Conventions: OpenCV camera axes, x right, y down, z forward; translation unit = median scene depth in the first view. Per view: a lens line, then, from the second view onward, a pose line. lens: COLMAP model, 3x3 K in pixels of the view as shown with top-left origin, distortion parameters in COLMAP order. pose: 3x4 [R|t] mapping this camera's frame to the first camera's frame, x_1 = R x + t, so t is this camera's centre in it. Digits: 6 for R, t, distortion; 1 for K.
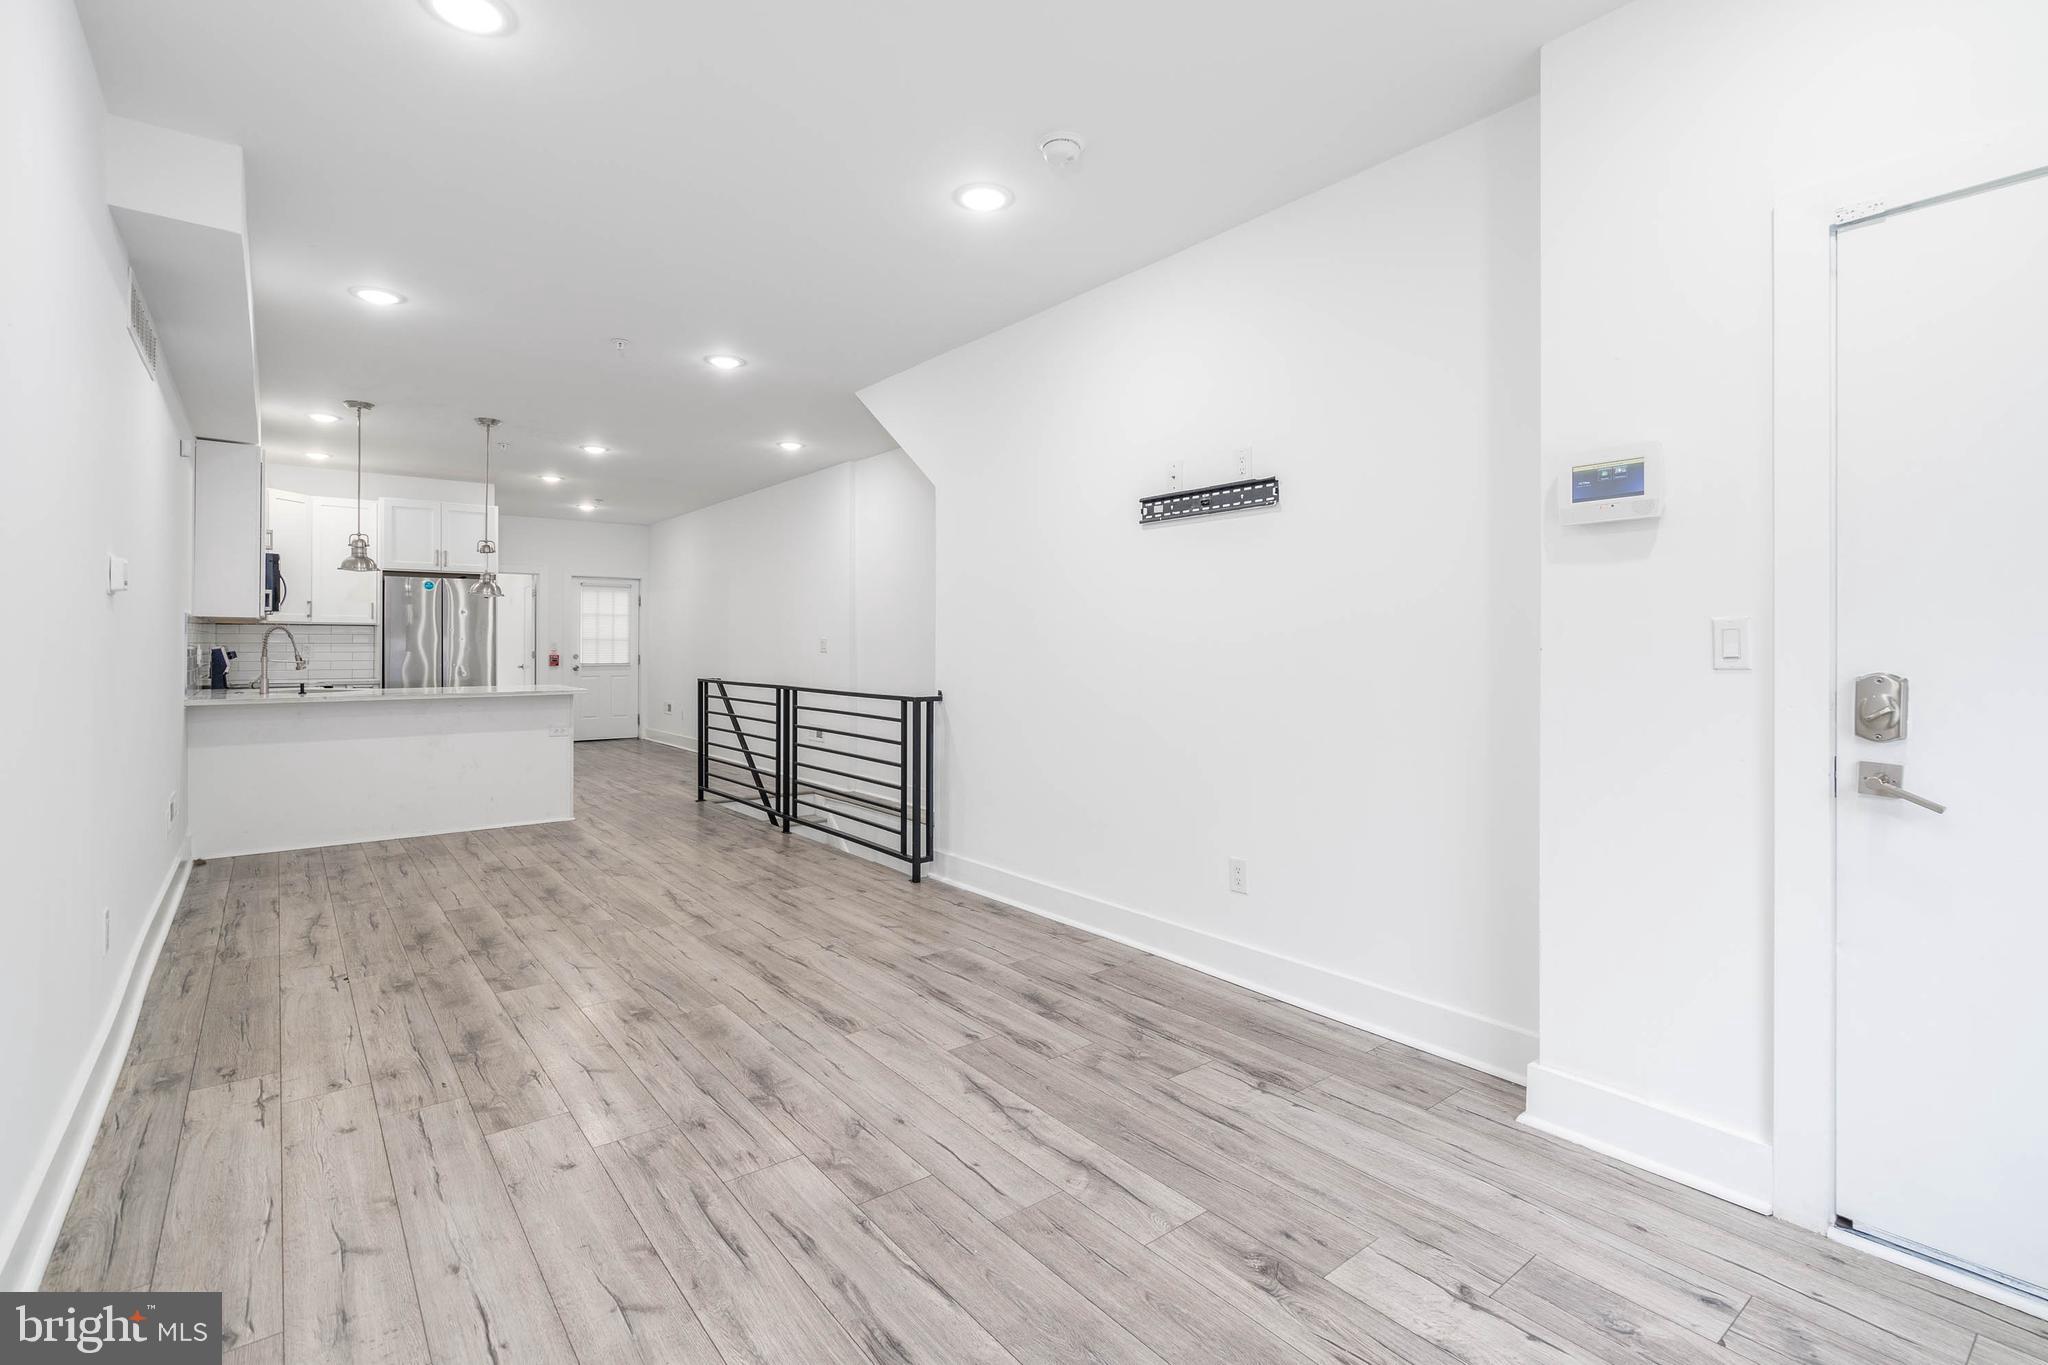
lens RADIAL K [[948.0, 0, 1028.6], [0, 948.0, 647.7], [0, 0, 1]] dist [-0.010264, 0.005305]
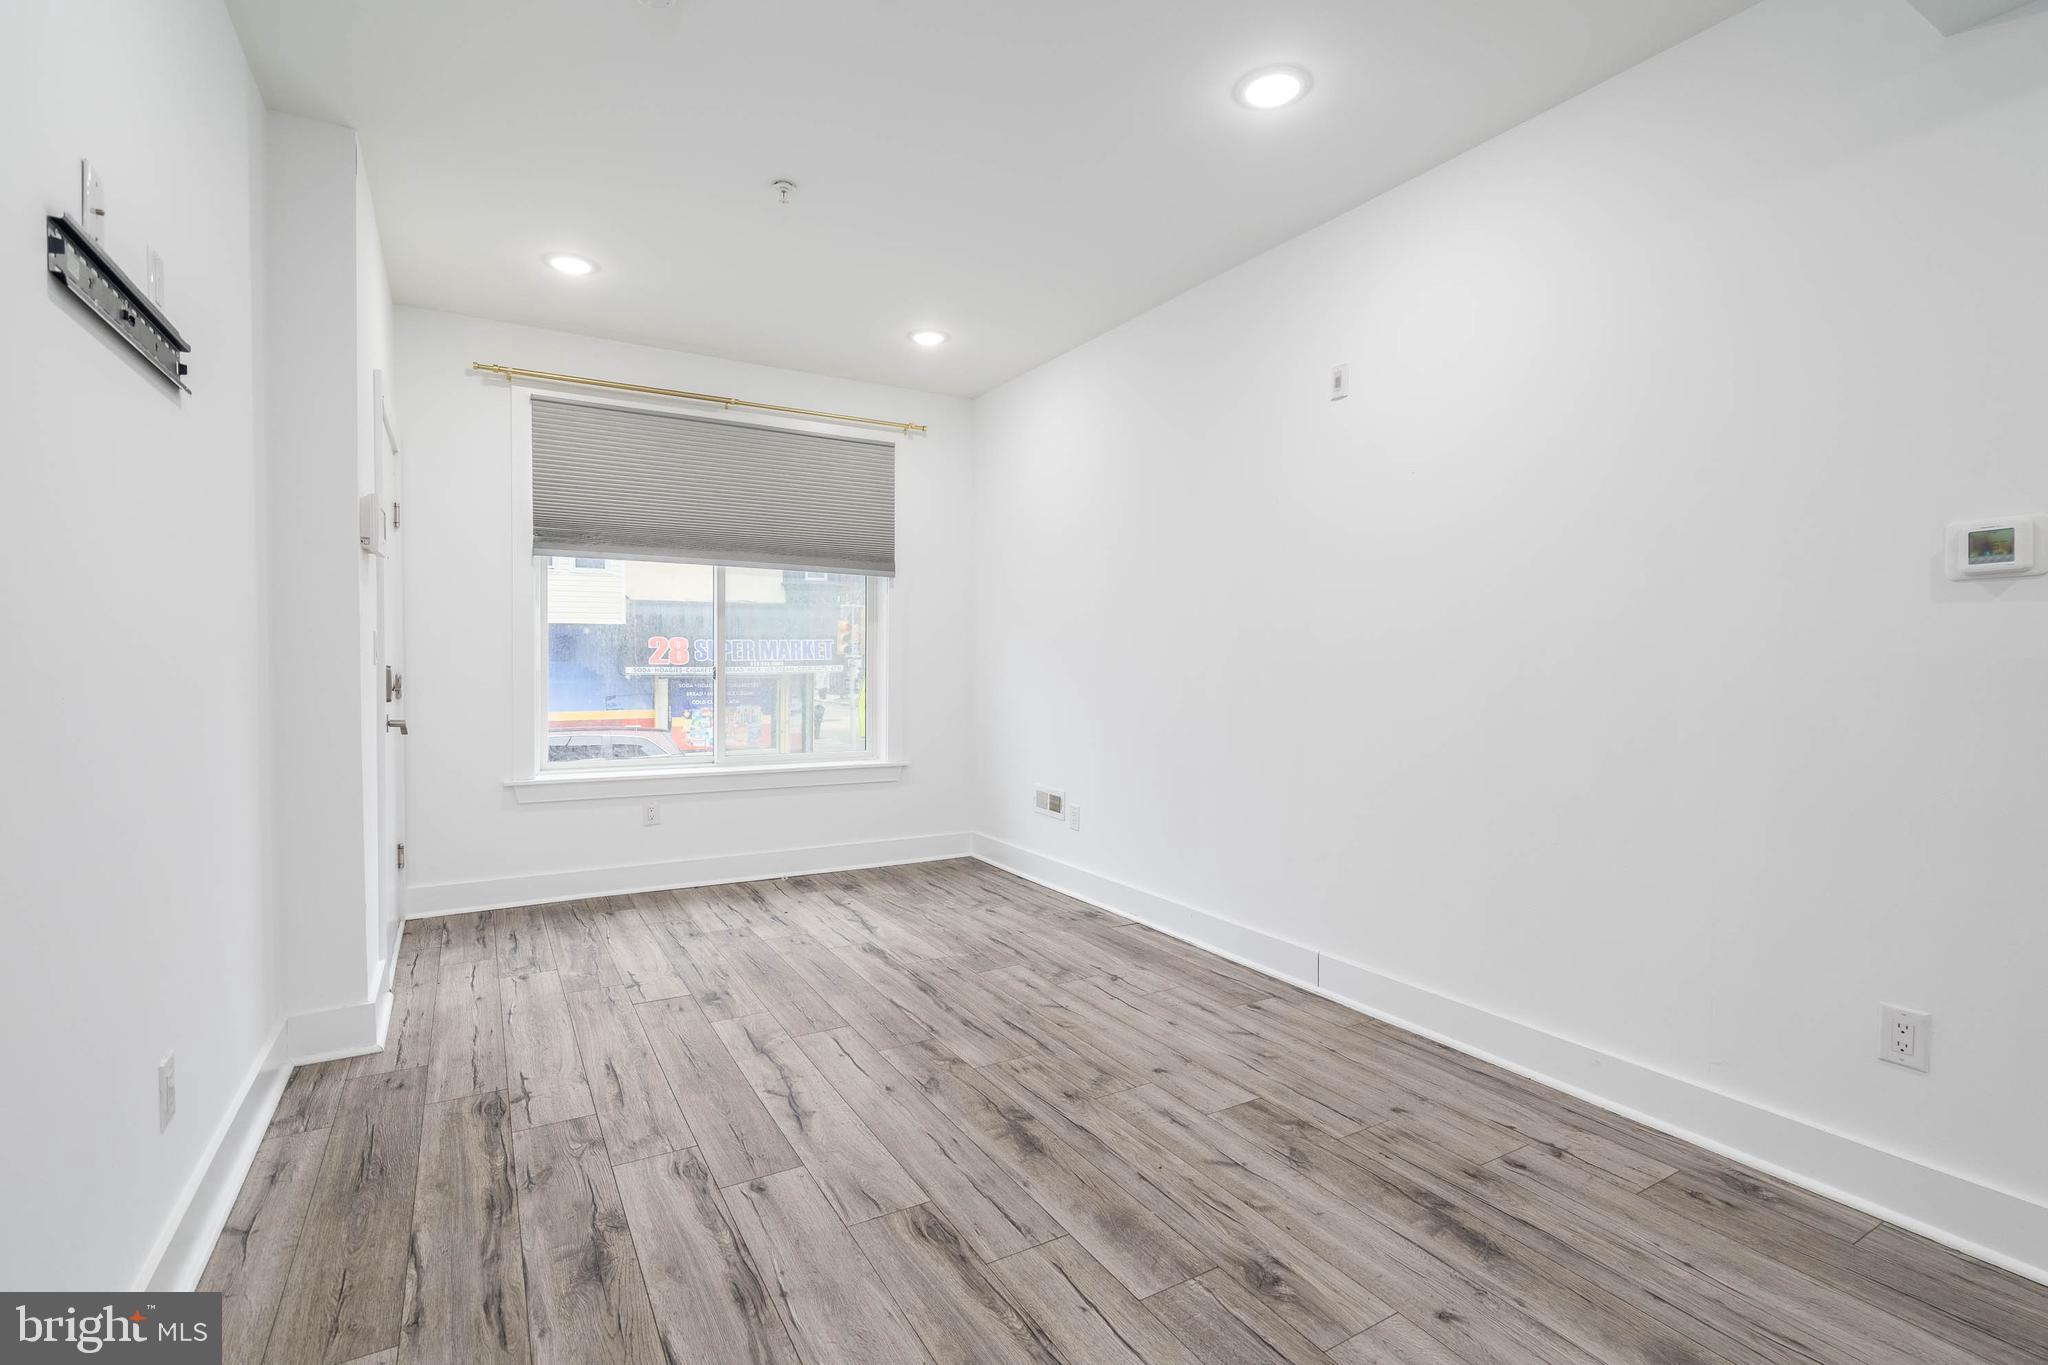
lens RADIAL K [[937.9, 0, 1024.1], [0, 937.9, 668.2], [0, 0, 1]] dist [-0.006717, 0.001278]
pose [[-0.990426, -0.006628, 0.137883, -0.378156], [-0.005135, 0.999924, 0.011182, 0.004565], [-0.137947, 0.010367, -0.990385, 1.773102]]
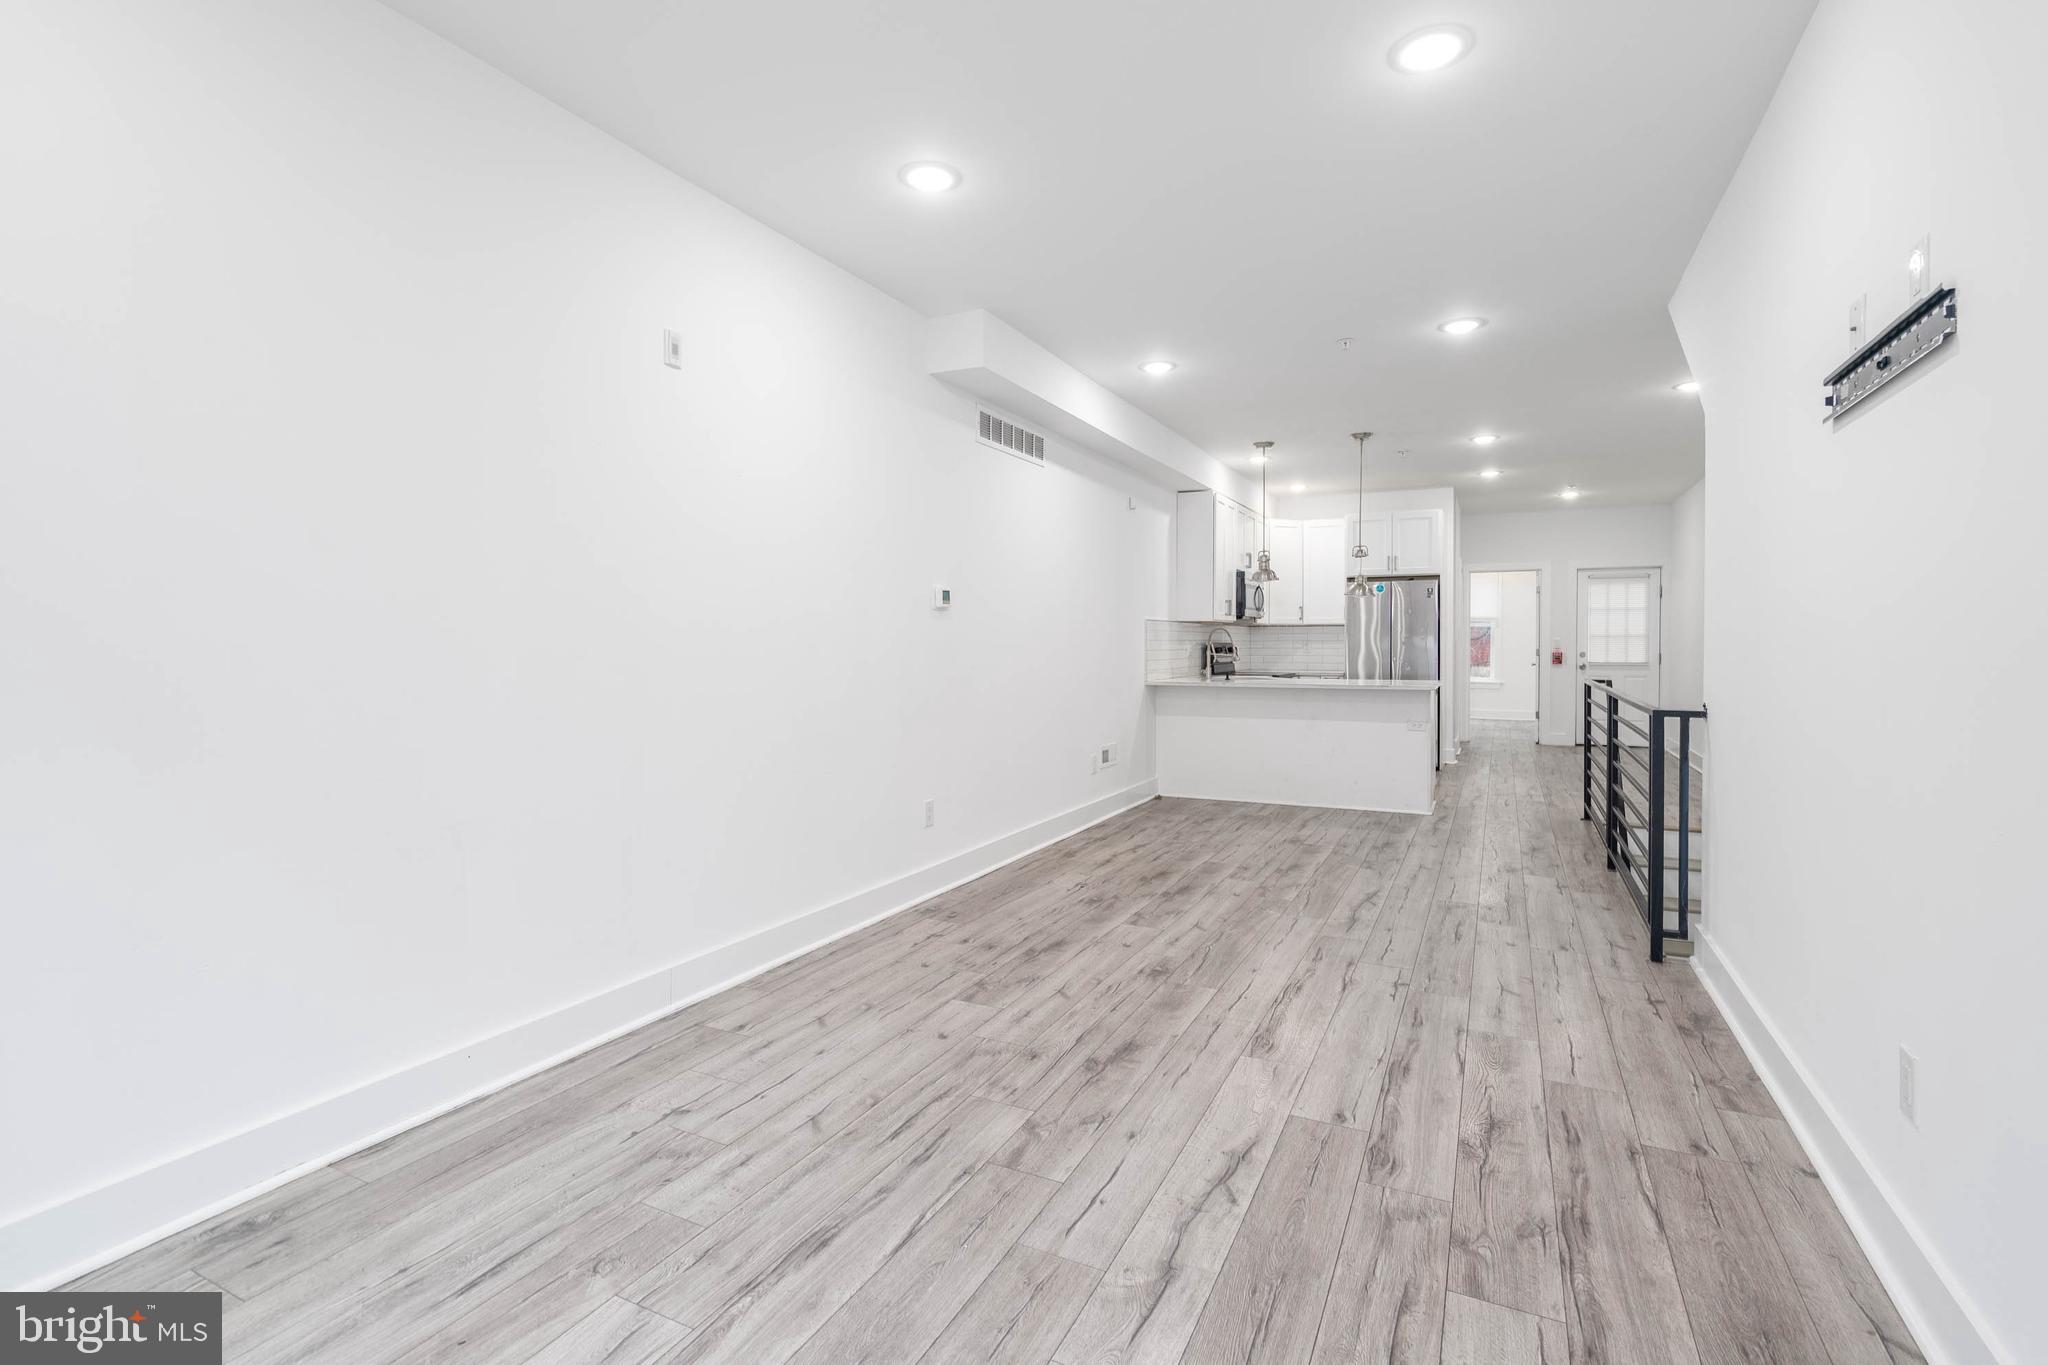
lens RADIAL K [[948.0, 0, 1028.6], [0, 948.0, 647.7], [0, 0, 1]] dist [-0.010264, 0.005305]
pose [[0.423409, 0.002209, -0.905936, 0.595198], [-0.000814, 0.999998, 0.002058, 0.005012], [0.905938, -0.000134, 0.423410, 0.436343]]
